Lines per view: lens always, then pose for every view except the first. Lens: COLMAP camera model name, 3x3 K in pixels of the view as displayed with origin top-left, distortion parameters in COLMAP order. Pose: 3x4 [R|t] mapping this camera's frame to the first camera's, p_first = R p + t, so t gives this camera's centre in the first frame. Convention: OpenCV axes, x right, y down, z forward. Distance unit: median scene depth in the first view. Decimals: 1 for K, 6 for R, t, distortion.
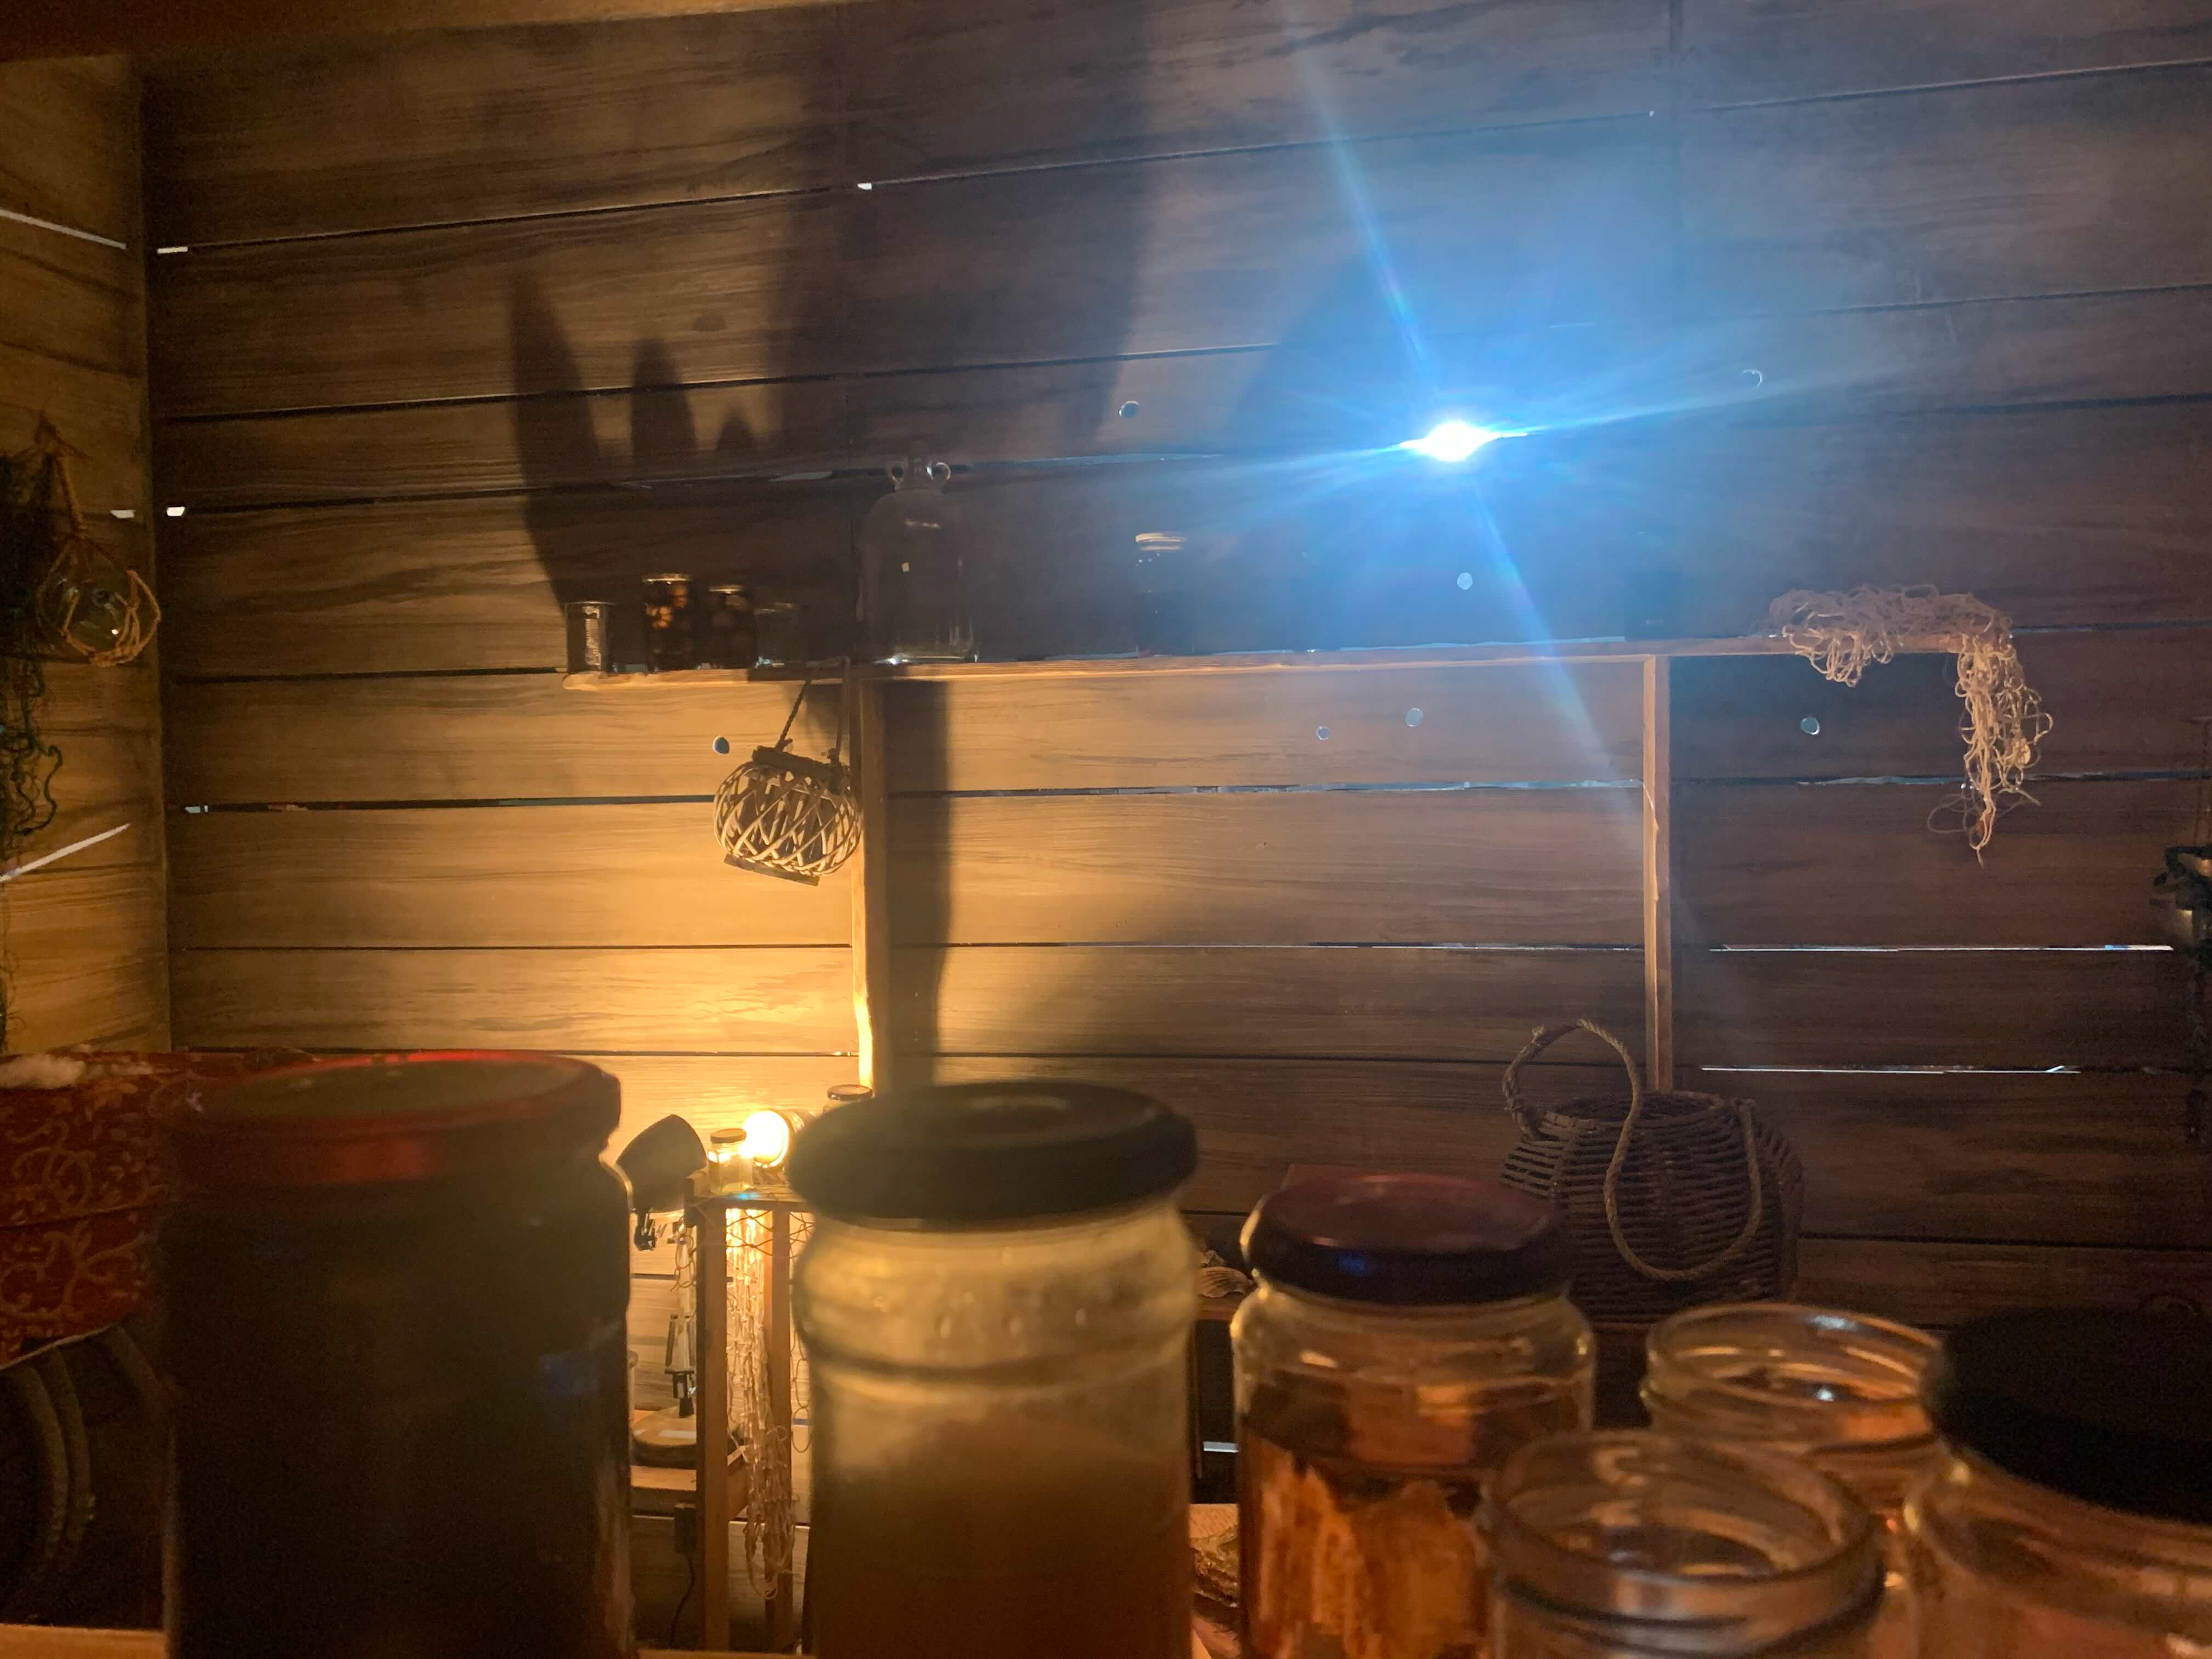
lens RADIAL K [[1687.4, 0, 1109.4], [0, 1687.4, 821.4], [0, 0, 1]] dist [0.071558, -0.090323]
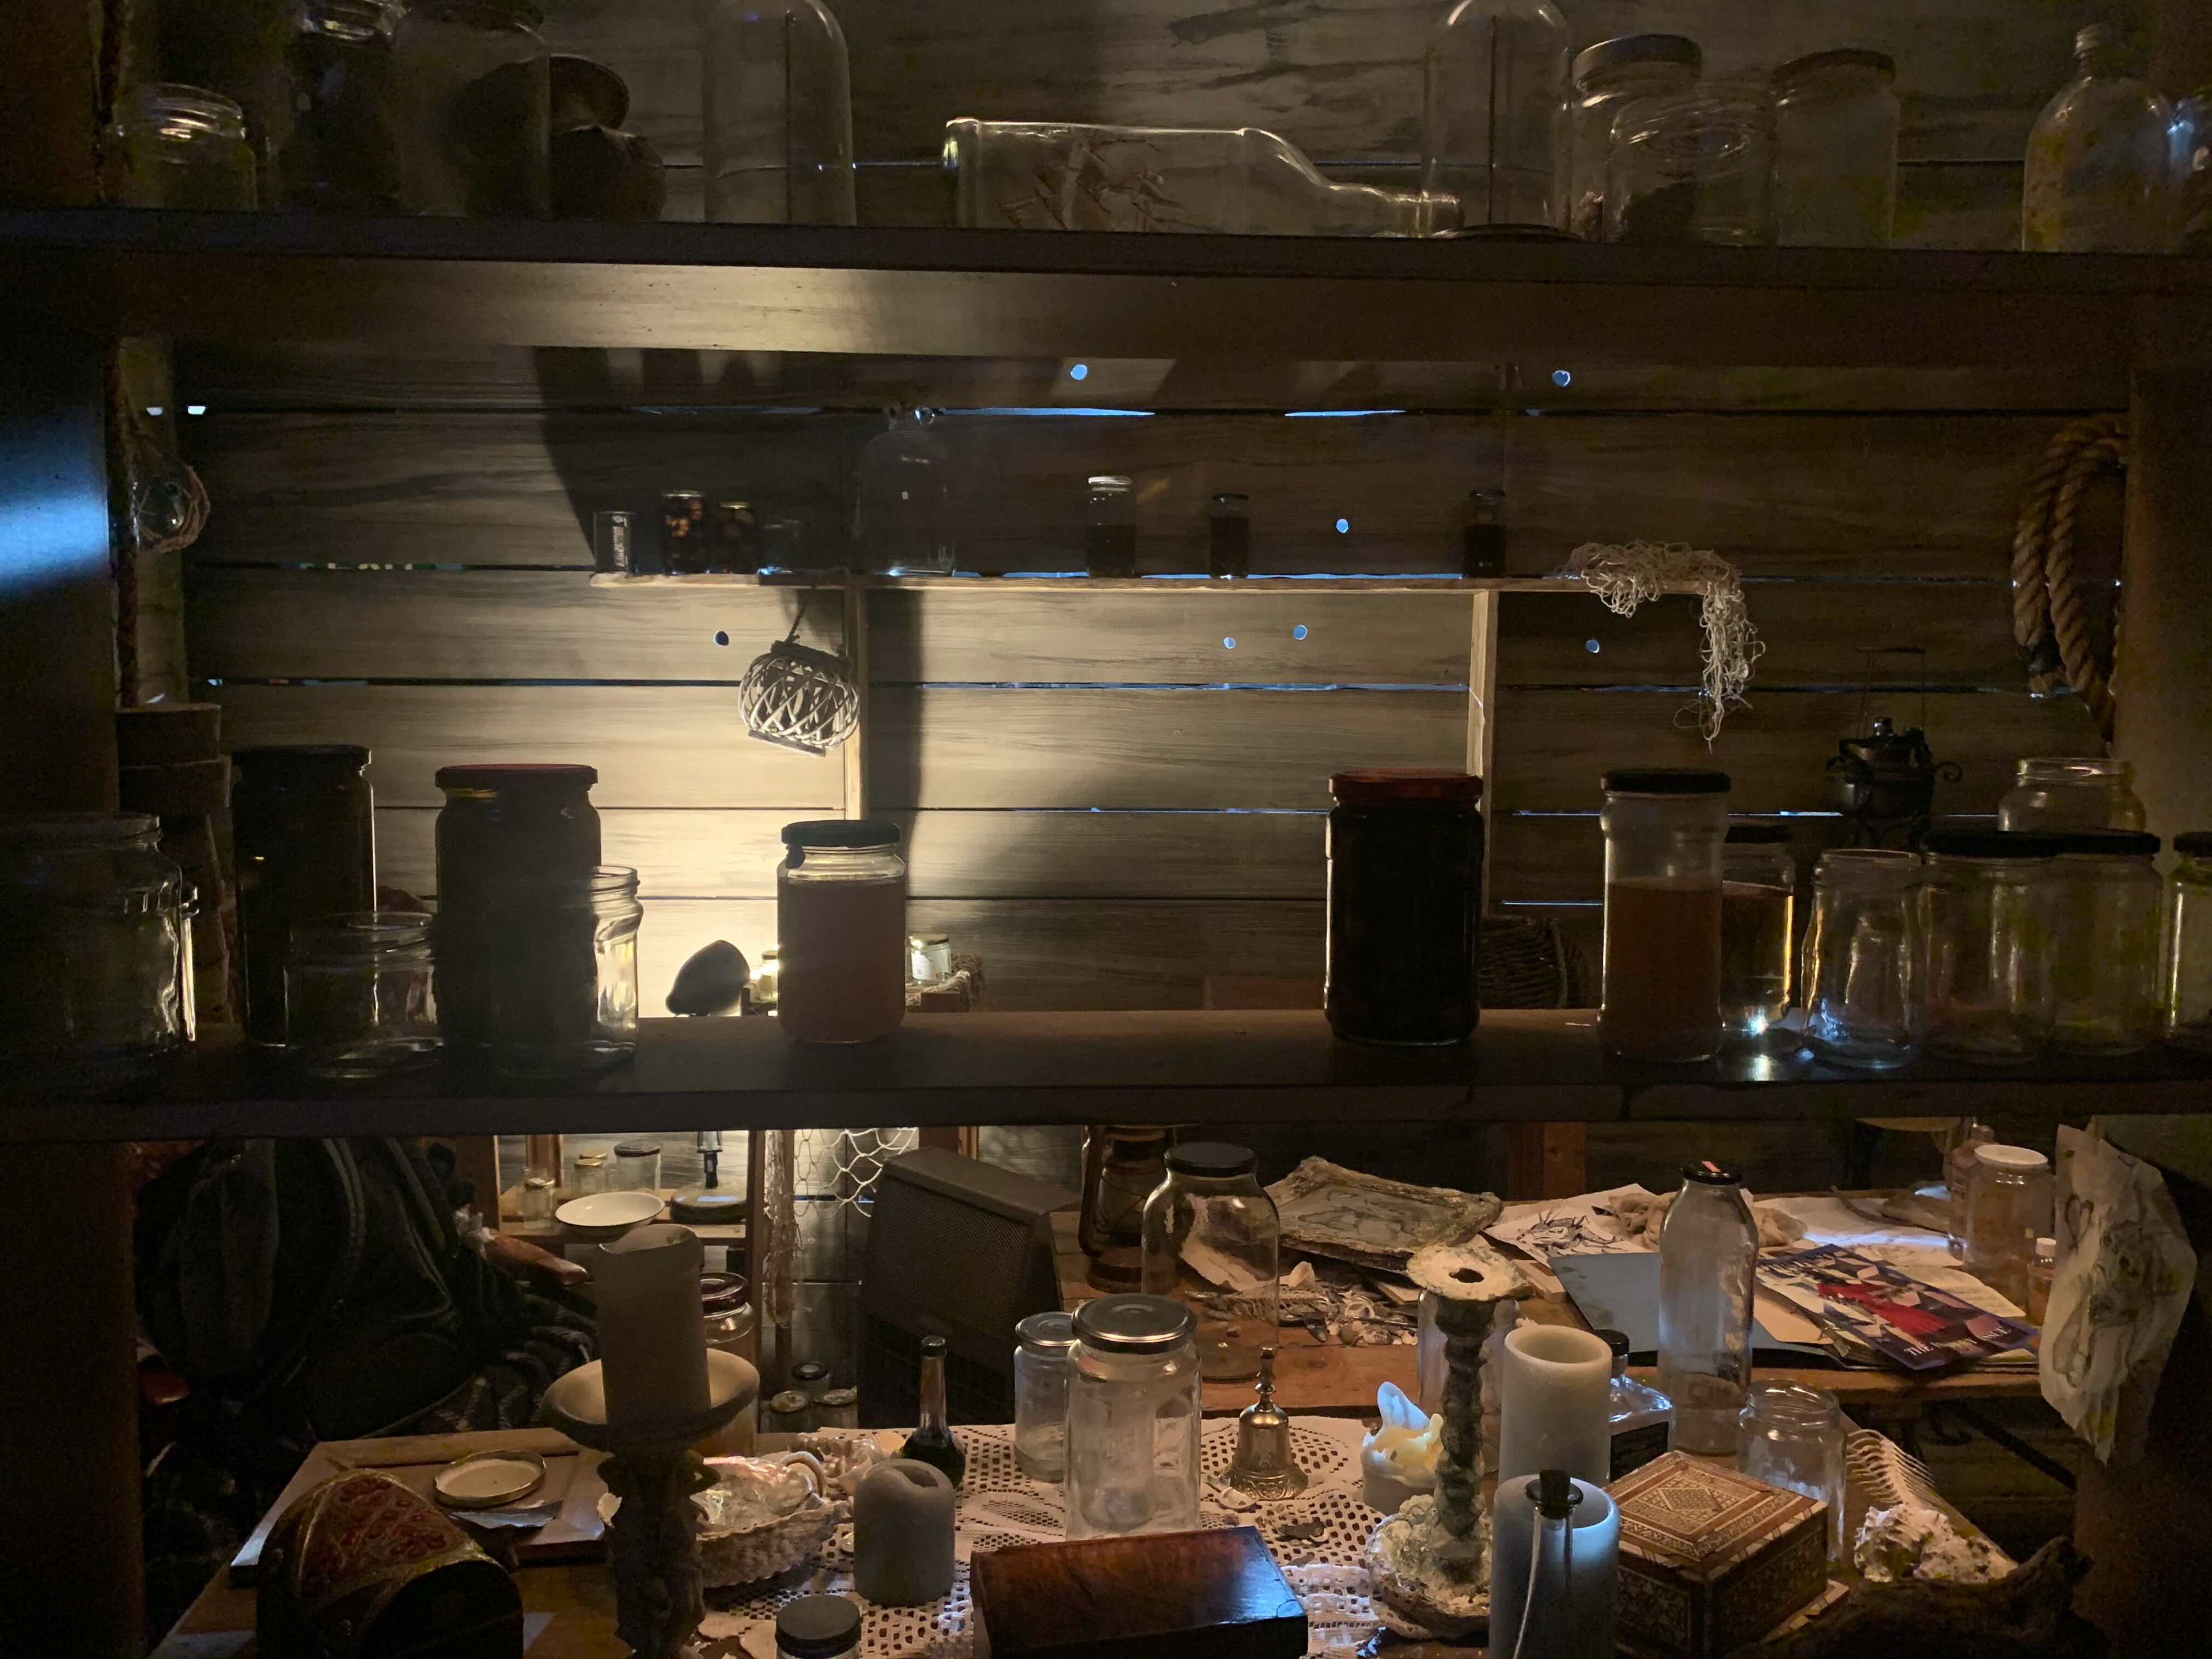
lens RADIAL K [[1683.2, 0, 1099.9], [0, 1683.2, 836.9], [0, 0, 1]] dist [0.104350, -0.163689]
pose [[0.984857, 0.007302, 0.173214, -0.180171], [-0.018401, 0.997872, 0.062557, 0.015169], [-0.172388, -0.064797, 0.982896, -0.225052]]
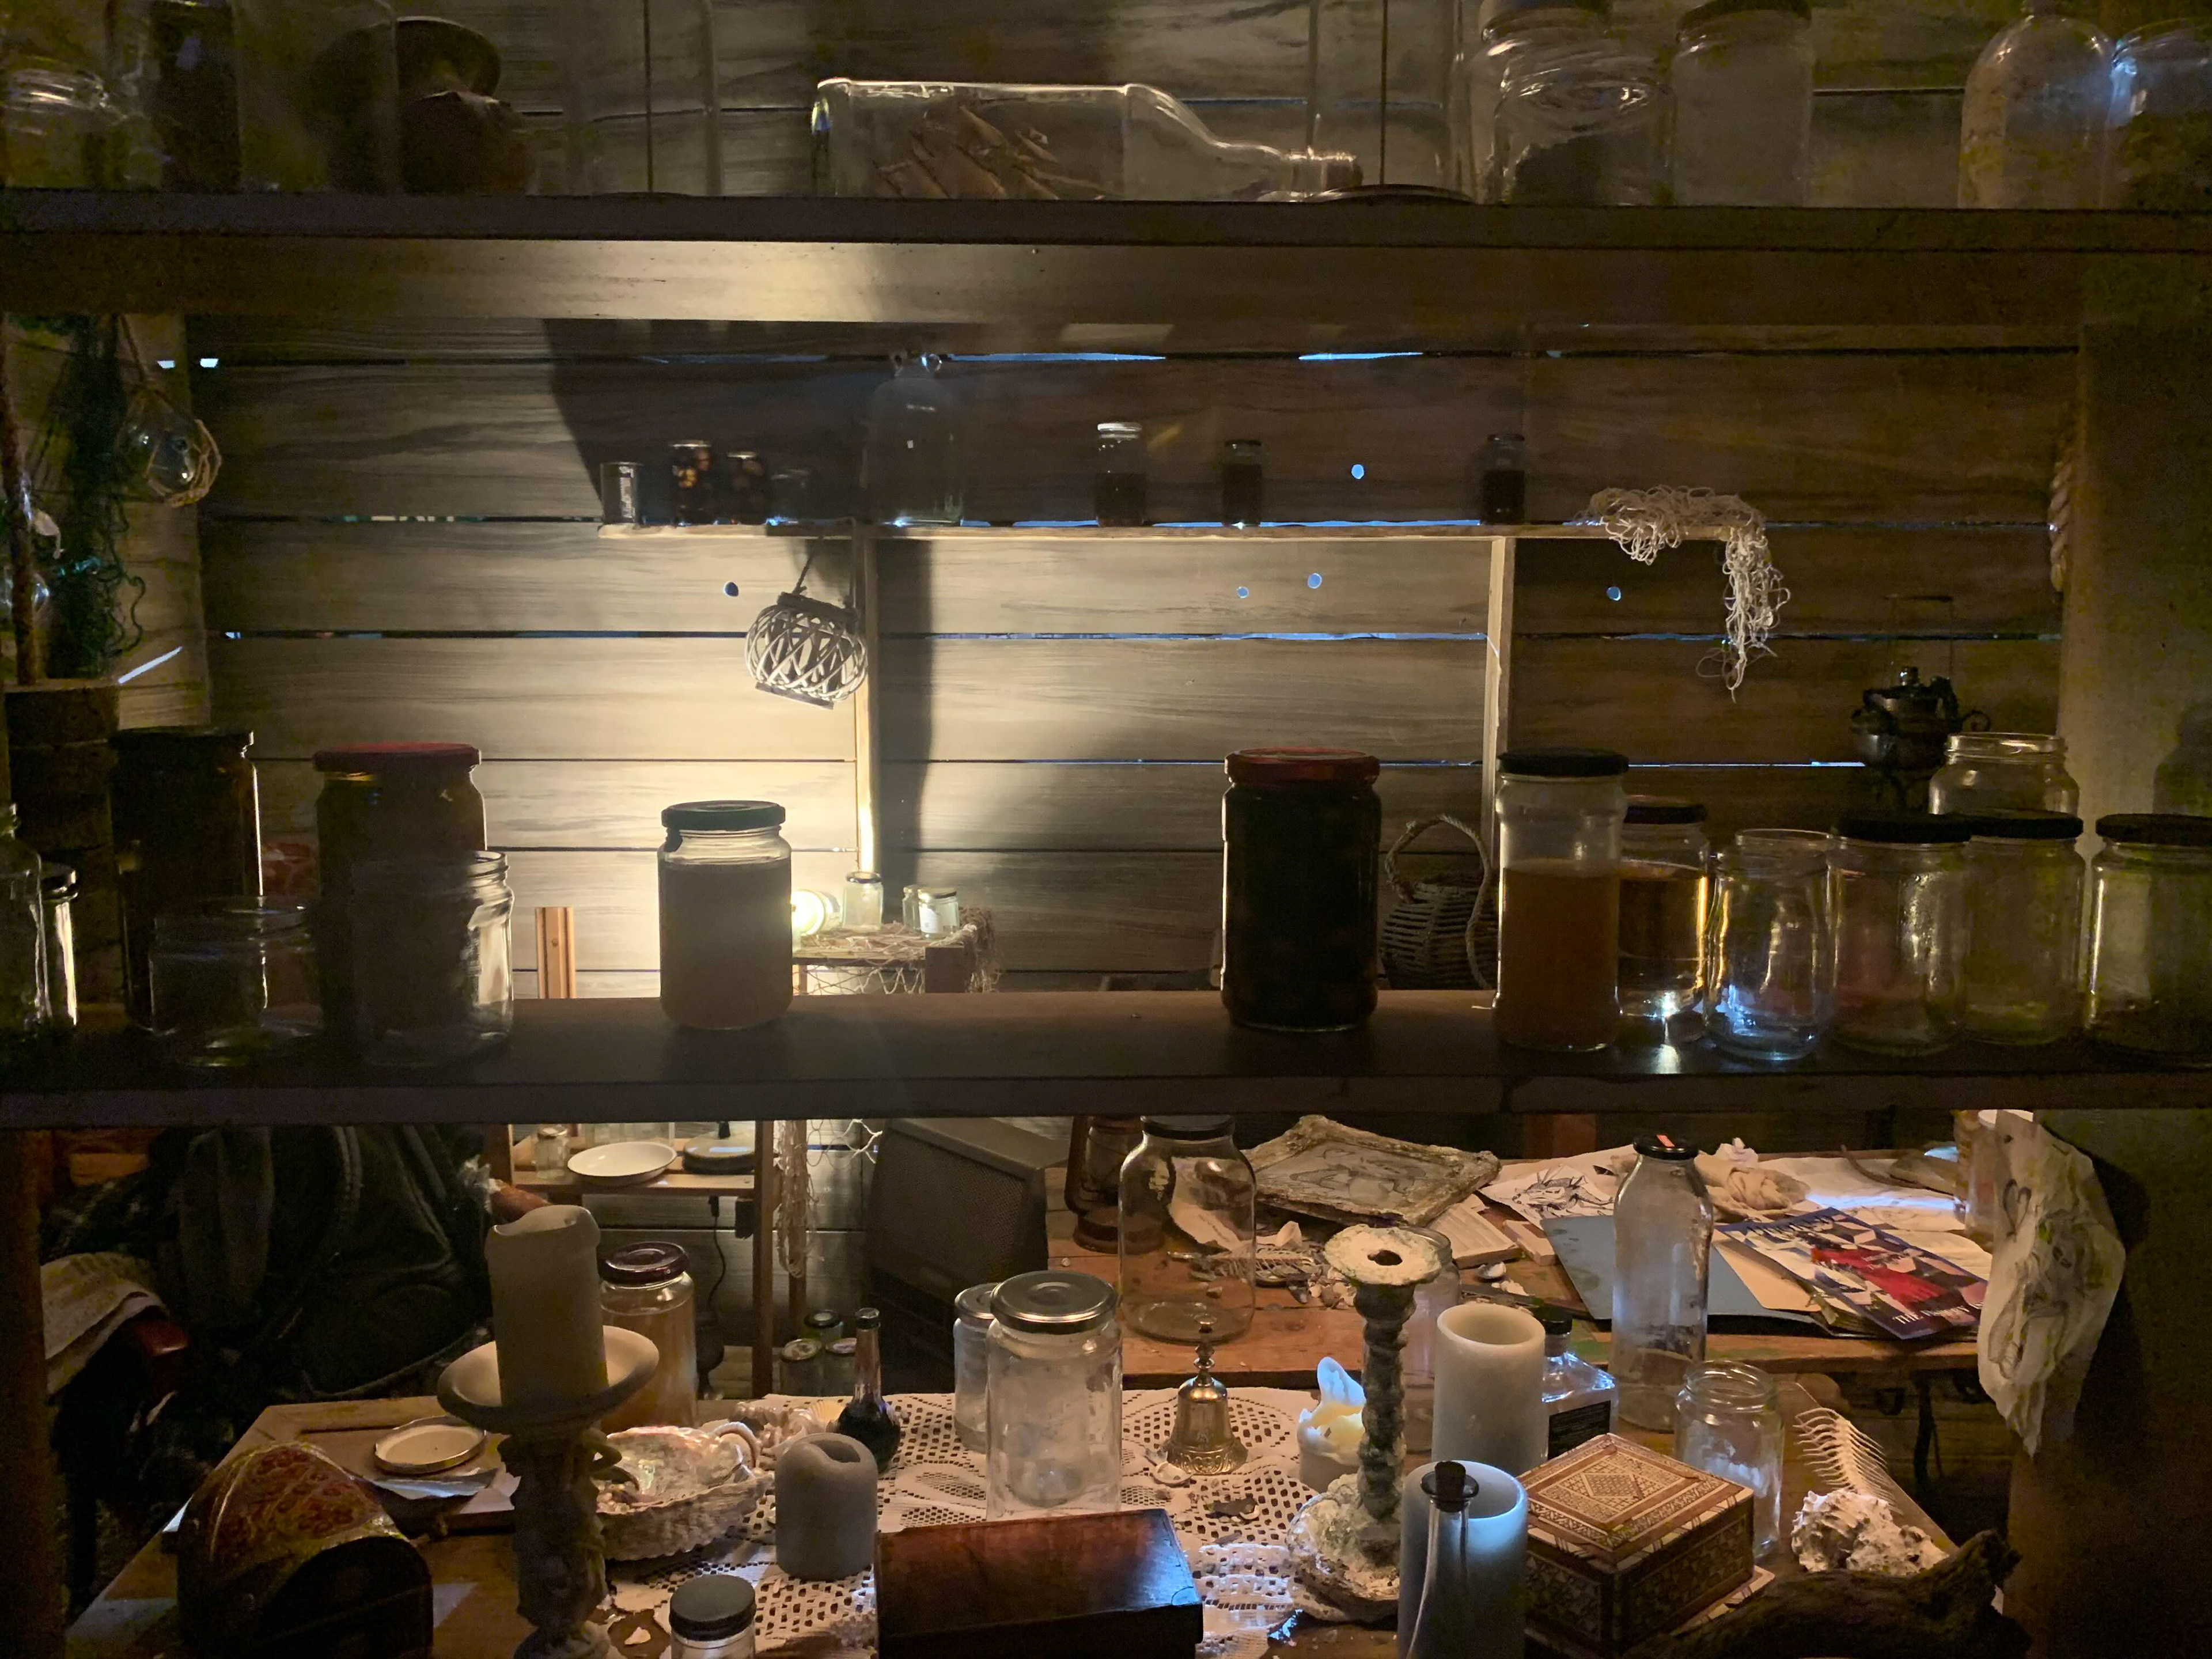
lens RADIAL K [[1682.9, 0, 1106.0], [0, 1682.9, 829.5], [0, 0, 1]] dist [0.120588, -0.215124]
pose [[0.989780, 0.002142, 0.142584, -0.145118], [-0.015643, 0.995484, 0.093636, 0.006929], [-0.141739, -0.094909, 0.985344, -0.222538]]
